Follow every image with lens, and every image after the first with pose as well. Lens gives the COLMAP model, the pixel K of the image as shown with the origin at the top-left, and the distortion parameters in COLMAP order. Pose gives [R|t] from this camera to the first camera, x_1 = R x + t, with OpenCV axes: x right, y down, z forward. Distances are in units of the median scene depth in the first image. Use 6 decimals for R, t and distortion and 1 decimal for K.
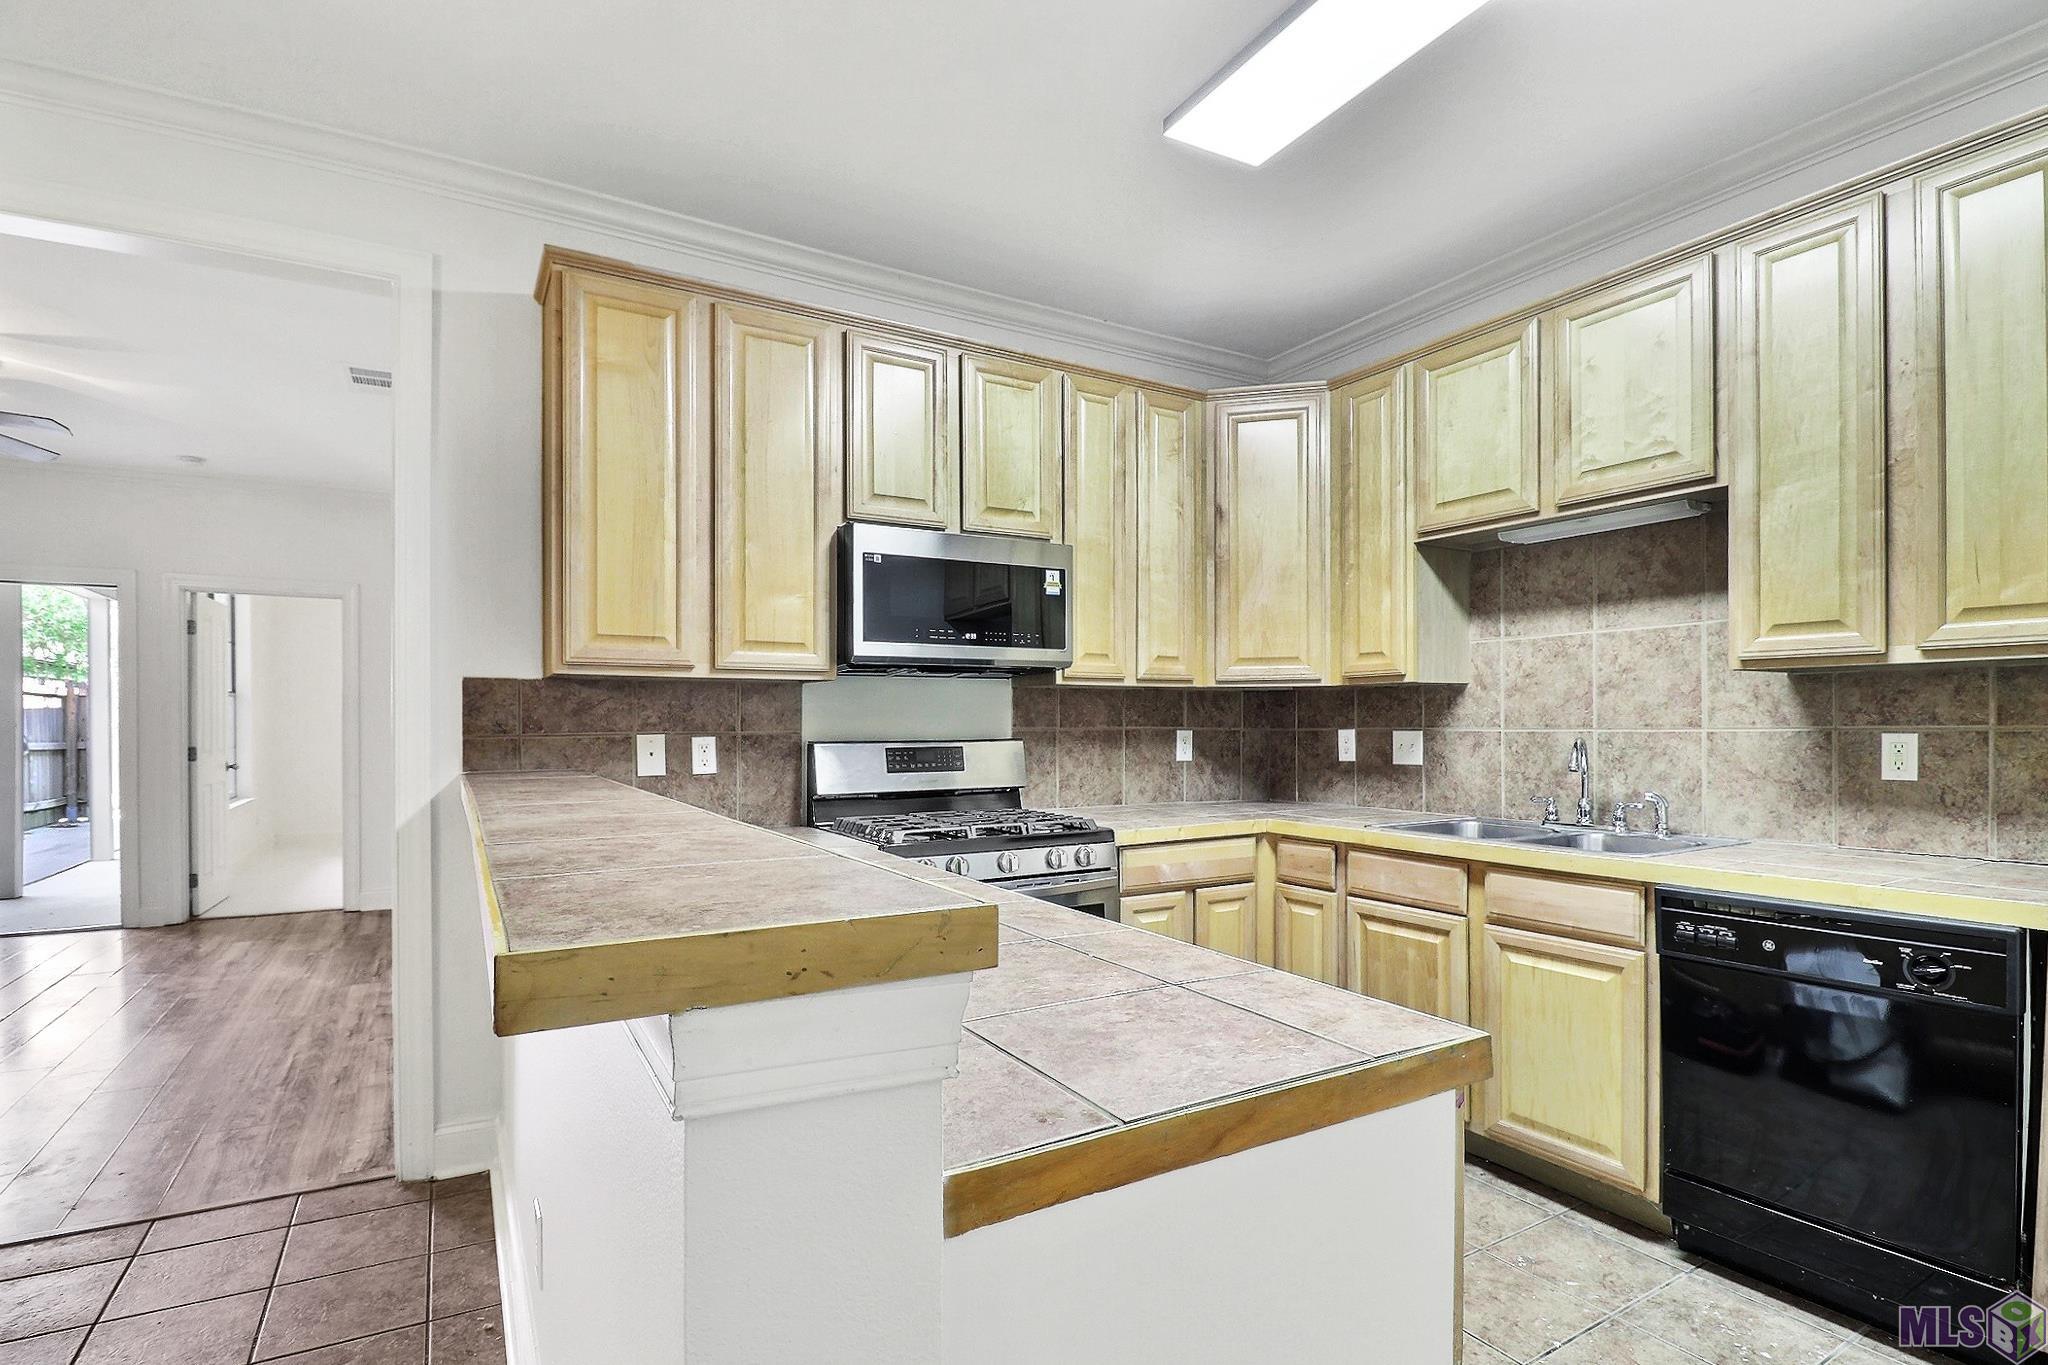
lens RADIAL K [[981.2, 0, 1022.1], [0, 981.2, 721.4], [0, 0, 1]] dist [0.001208, 0.000036]
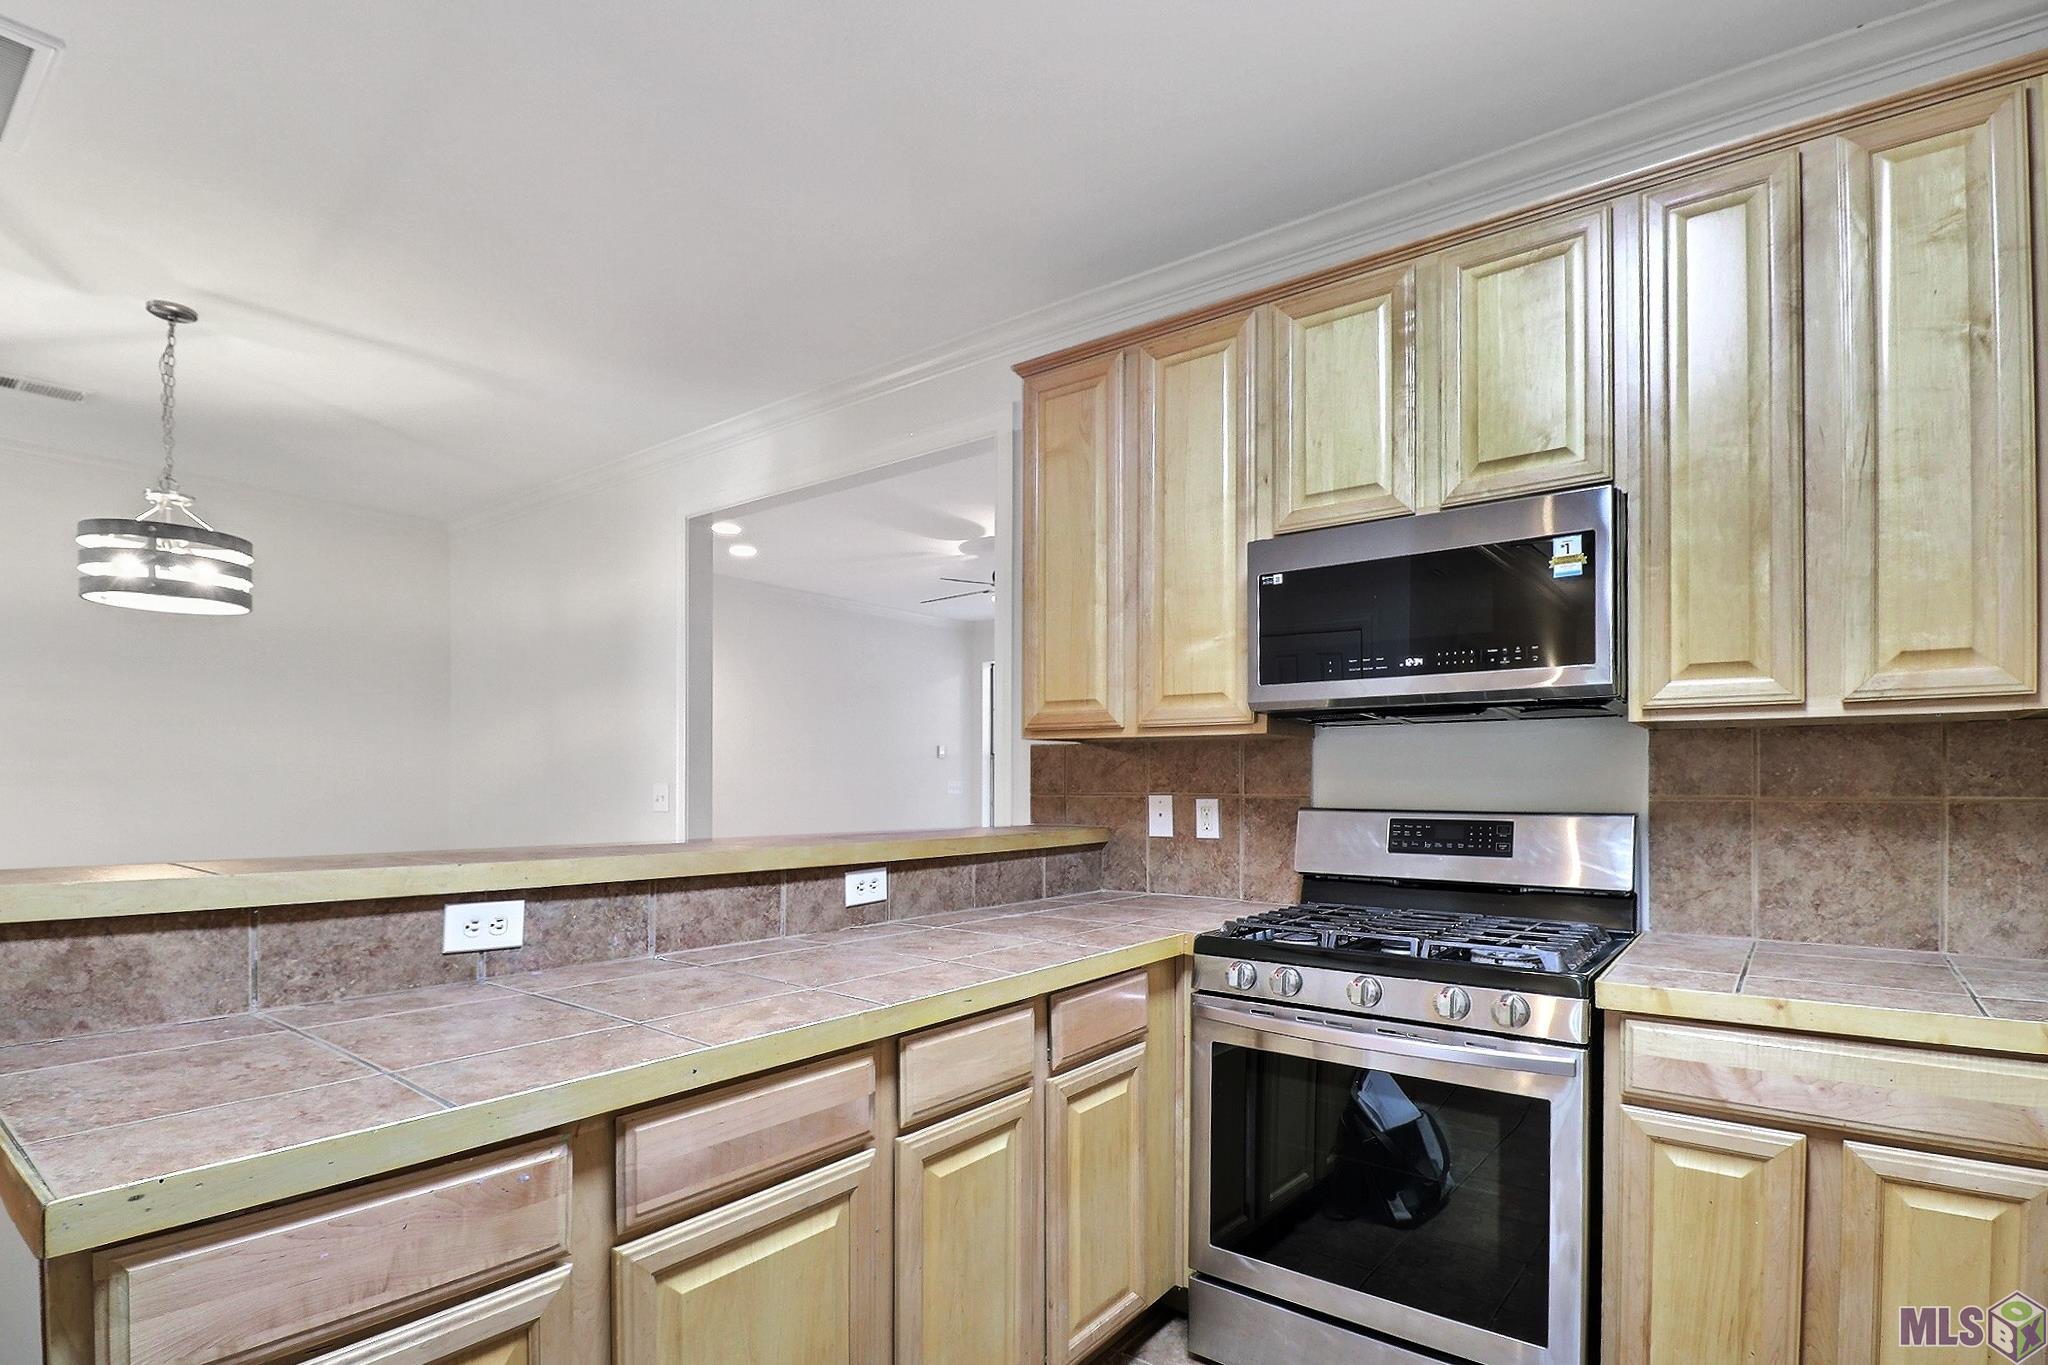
lens RADIAL K [[996.1, 0, 1023.5], [0, 996.1, 776.6], [0, 0, 1]] dist [-0.024669, -0.000324]
pose [[0.368276, 0.000705, -0.929716, 0.484270], [-0.000439, 1.000000, 0.000584, -0.005904], [0.929717, 0.000193, 0.368276, 0.472353]]
